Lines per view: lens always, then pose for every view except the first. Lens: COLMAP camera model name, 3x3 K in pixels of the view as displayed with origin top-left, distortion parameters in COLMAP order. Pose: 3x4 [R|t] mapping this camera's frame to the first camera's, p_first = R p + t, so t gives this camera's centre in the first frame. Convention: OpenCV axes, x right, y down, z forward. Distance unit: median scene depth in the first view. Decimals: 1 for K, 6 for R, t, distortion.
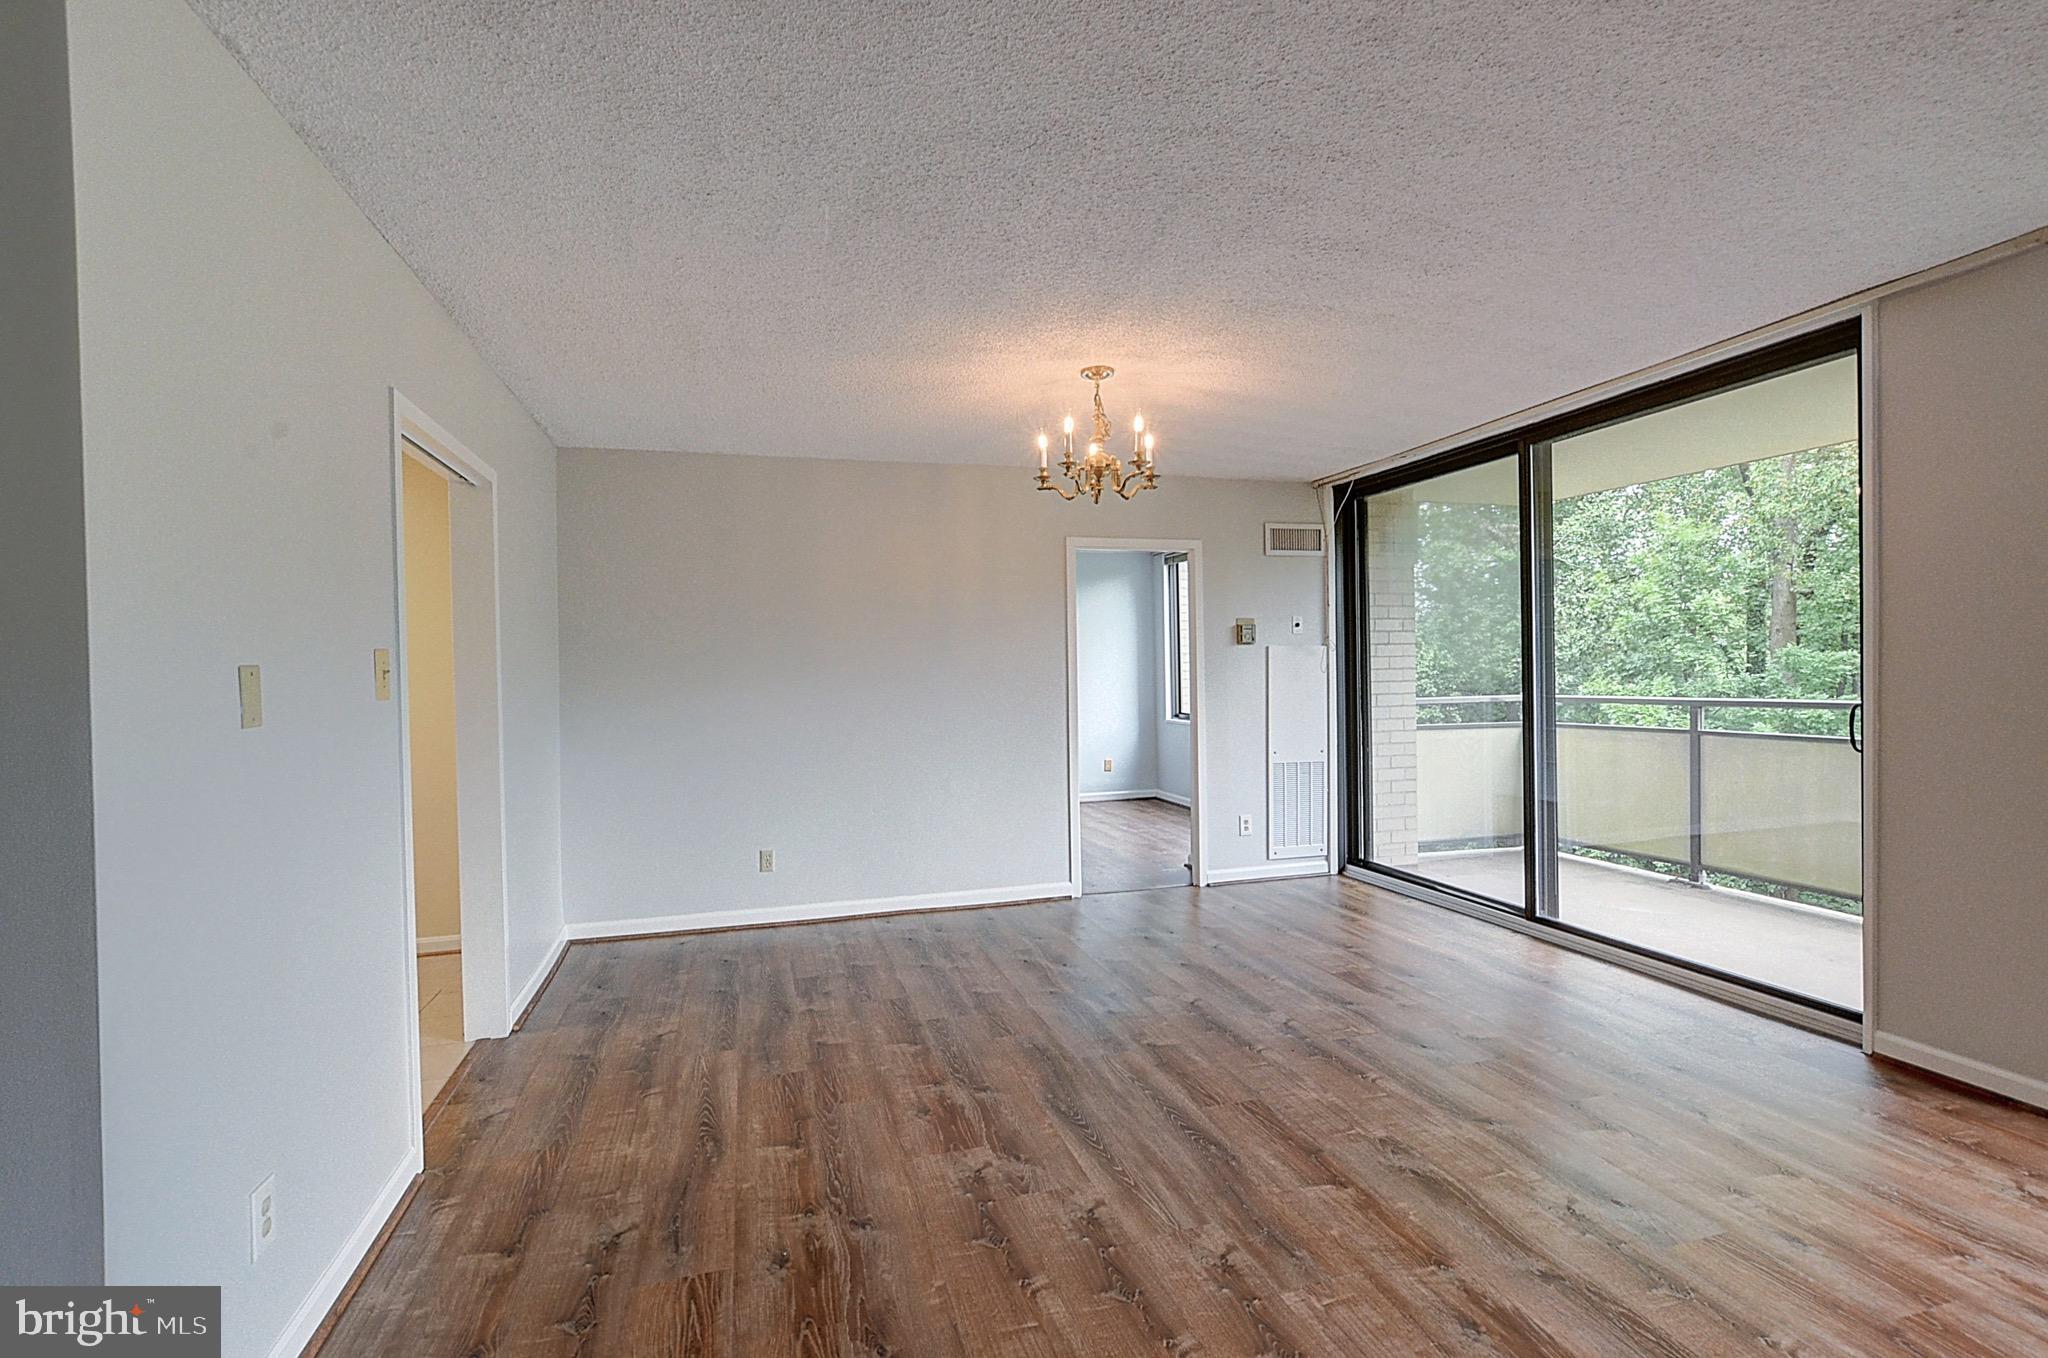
lens RADIAL K [[914.8, 0, 1007.7], [0, 914.8, 682.2], [0, 0, 1]] dist [-0.013781, 0.007745]
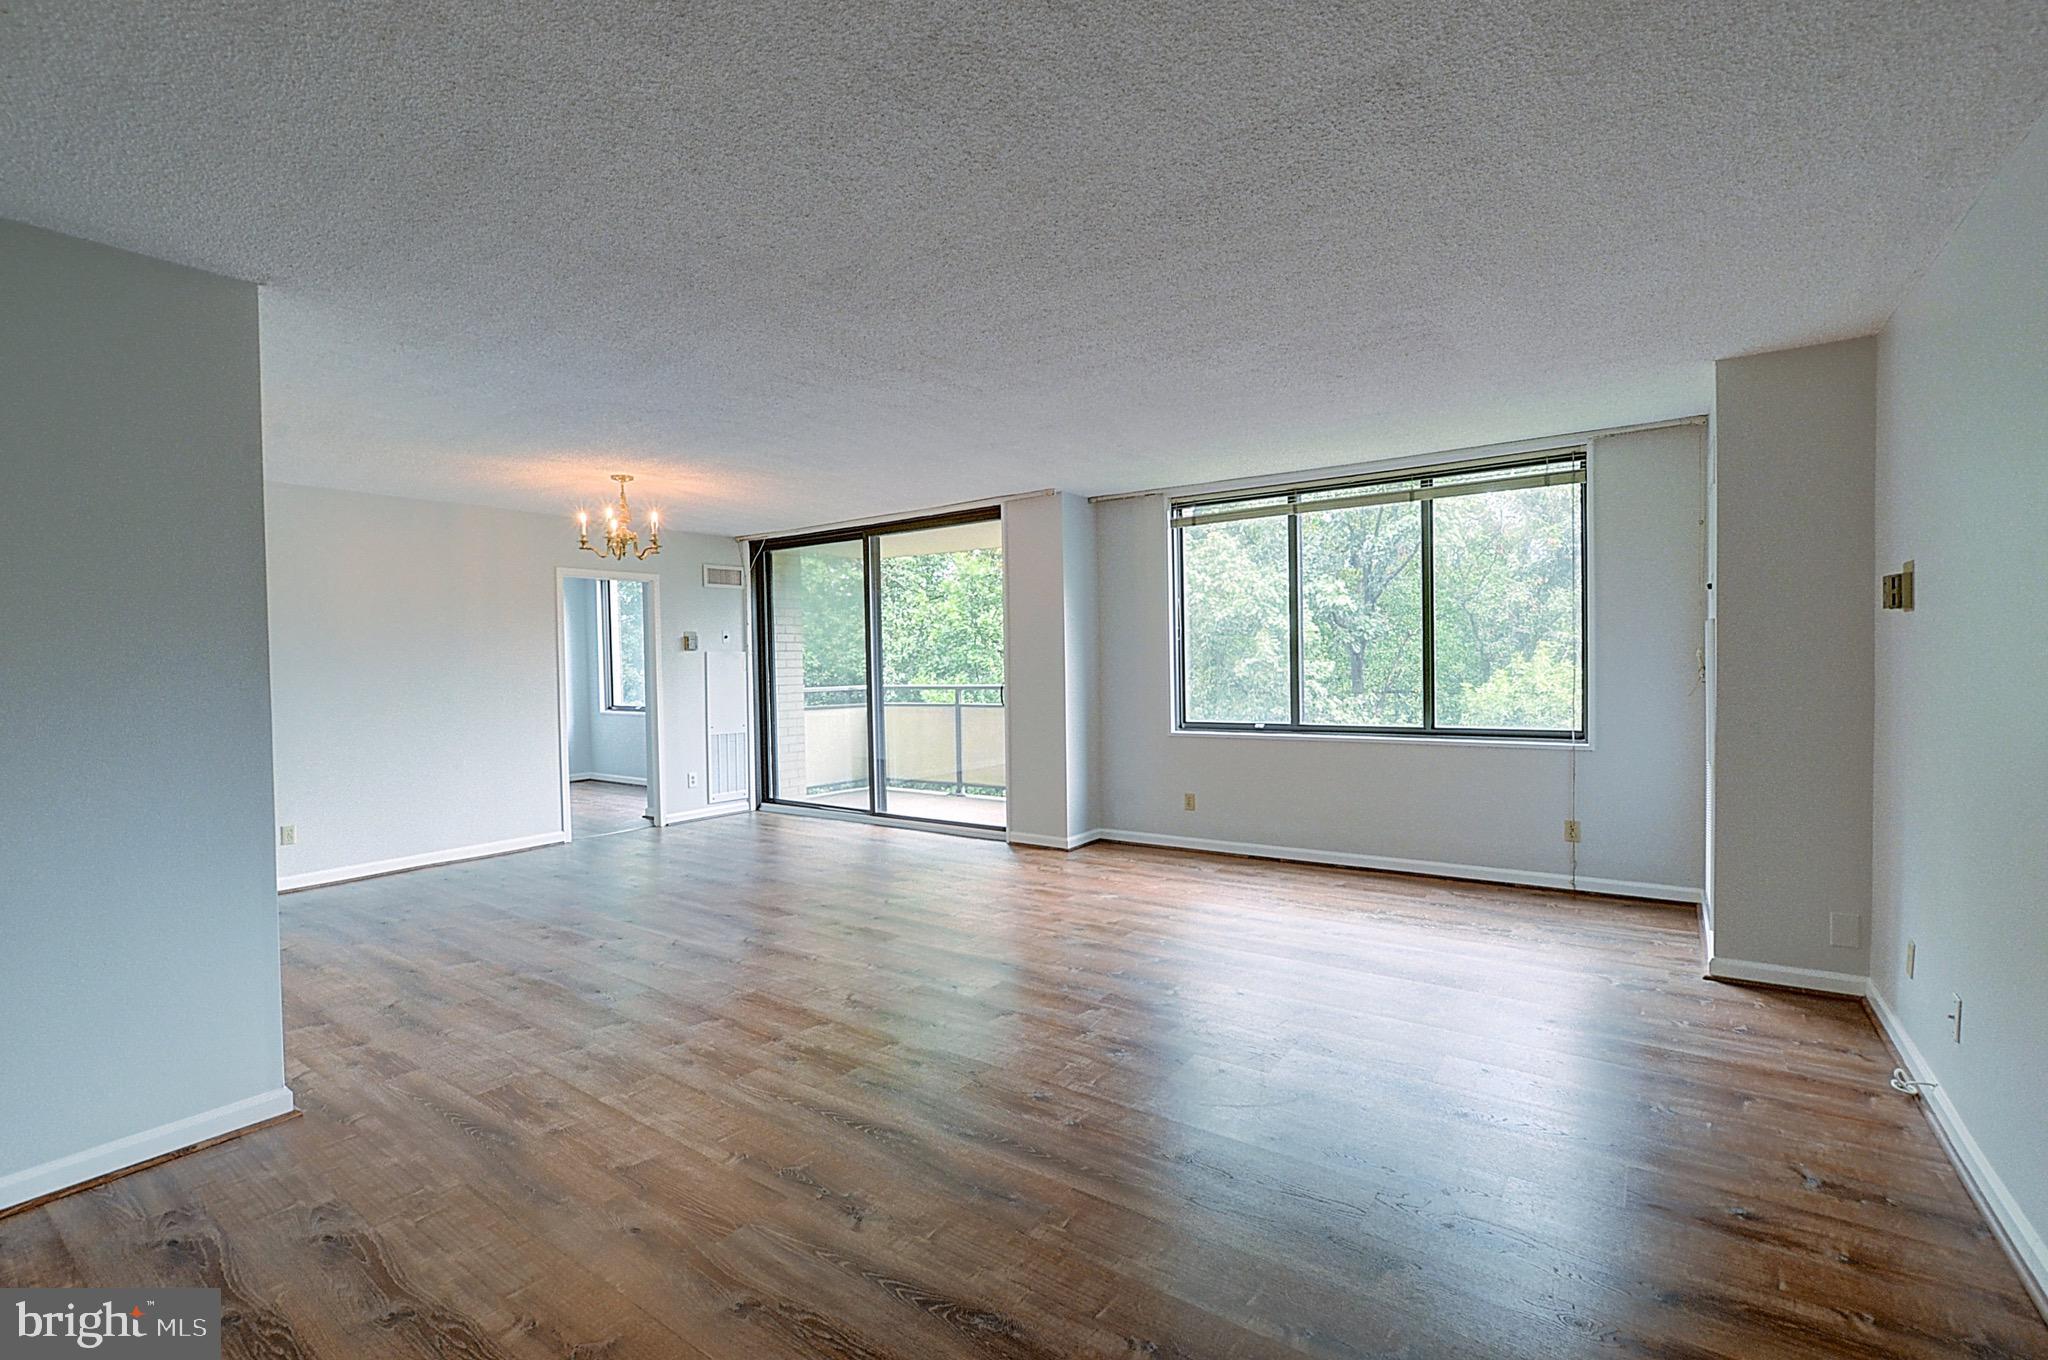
lens RADIAL K [[914.8, 0, 1007.7], [0, 914.8, 683.2], [0, 0, 1]] dist [-0.013781, 0.007745]
pose [[0.787988, -0.012014, 0.615574, -0.214856], [0.011770, 0.999921, 0.004448, 0.007945], [-0.615578, 0.003740, 0.788067, -0.391897]]
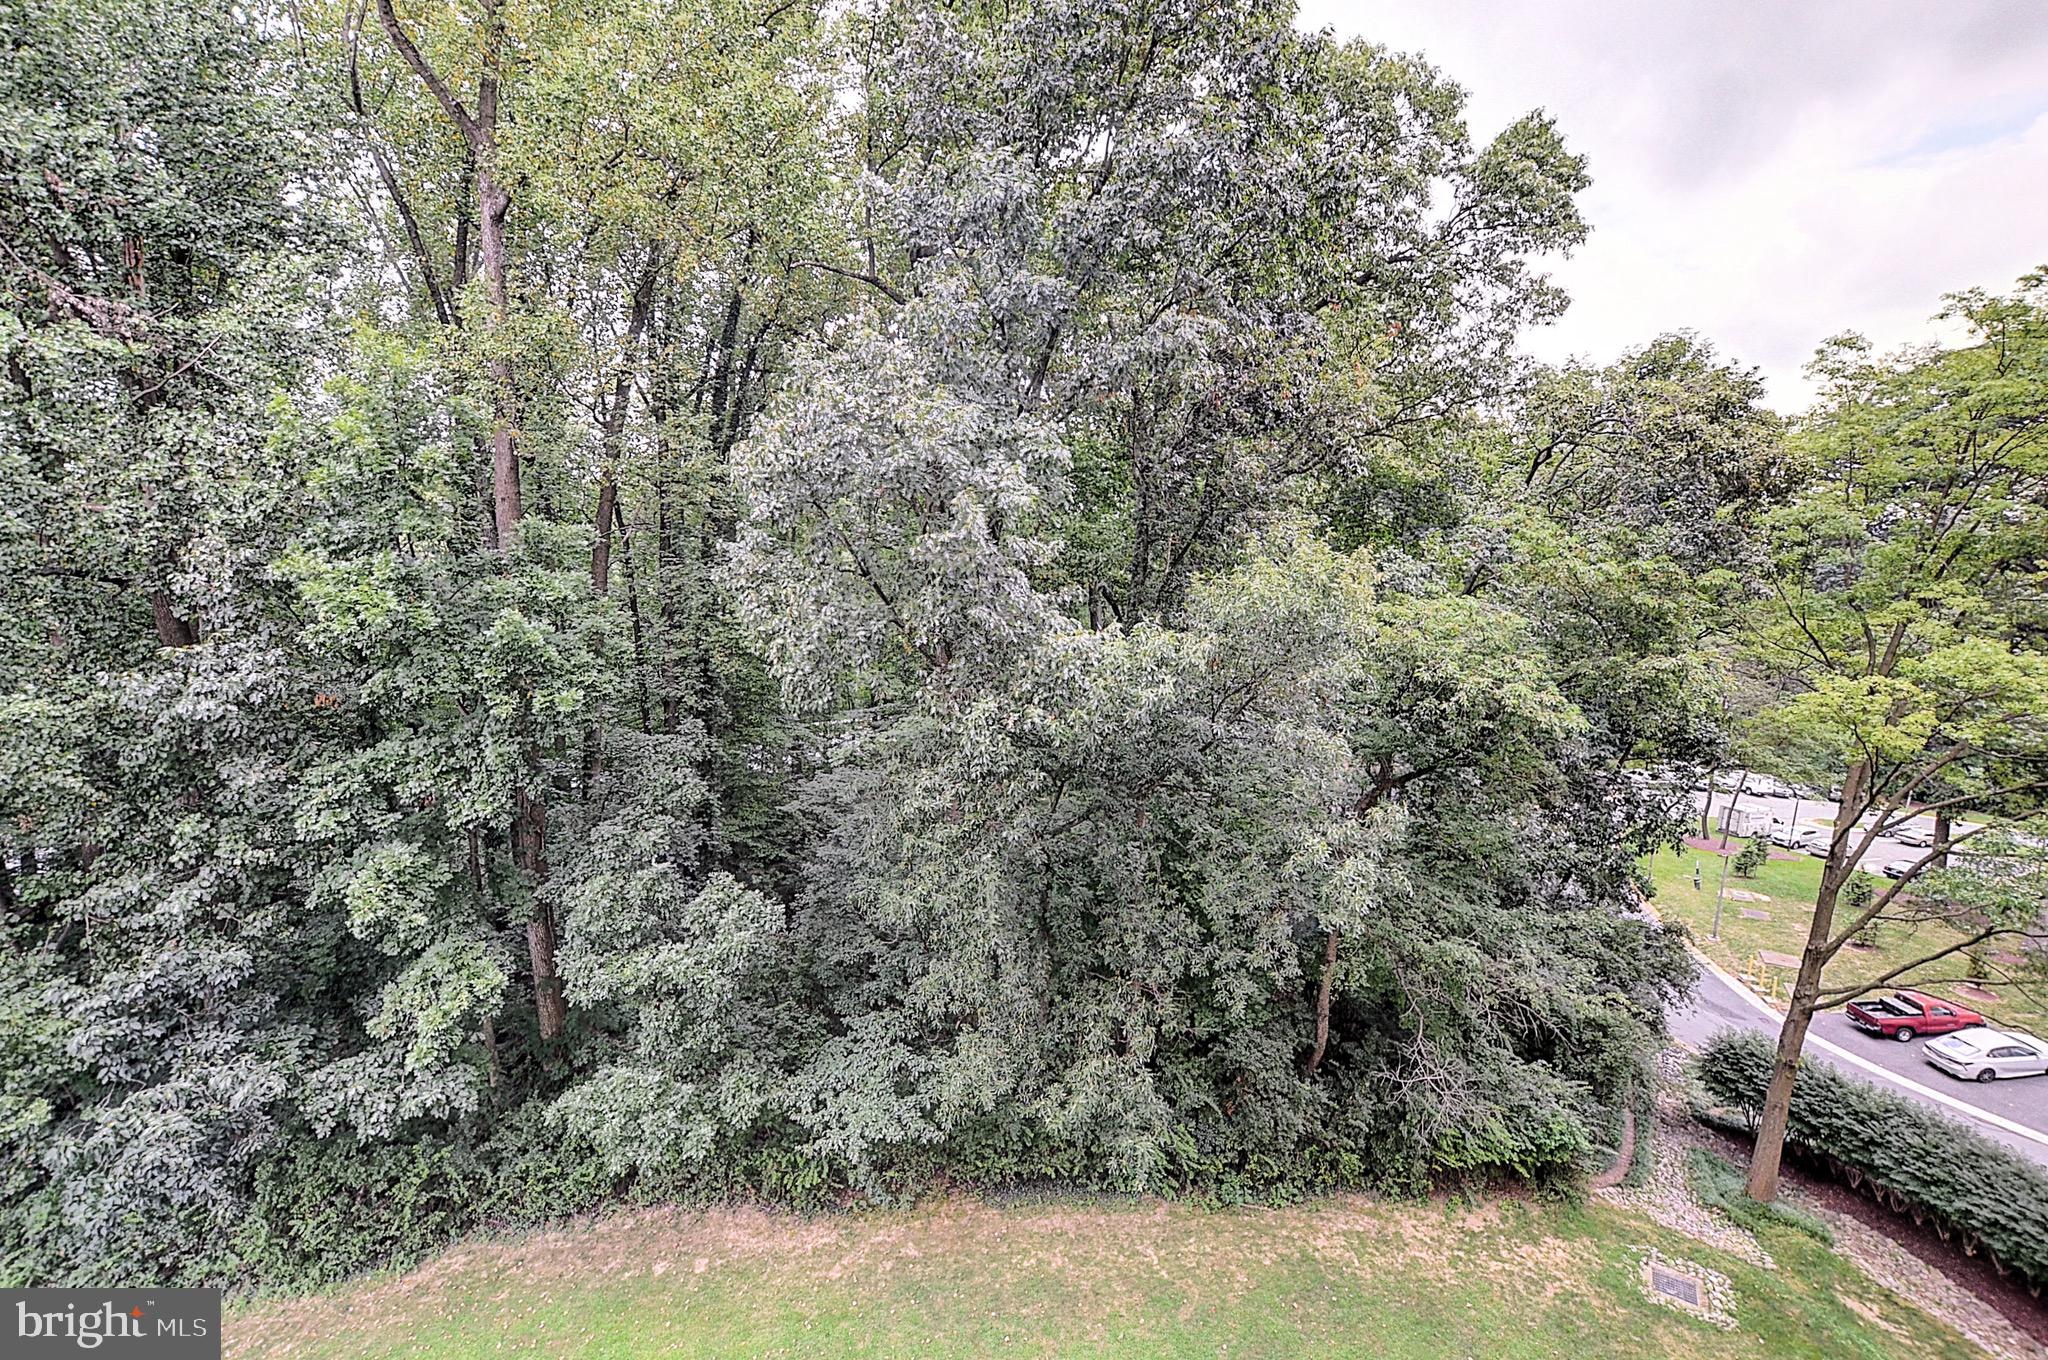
lens RADIAL K [[914.8, 0, 1007.7], [0, 914.8, 683.2], [0, 0, 1]] dist [-0.013781, 0.007745]
pose [[0.324367, -0.134551, 0.936313, 0.648047], [0.001539, 0.989906, 0.141720, -0.018541], [-0.945930, -0.044529, 0.321300, 1.036361]]
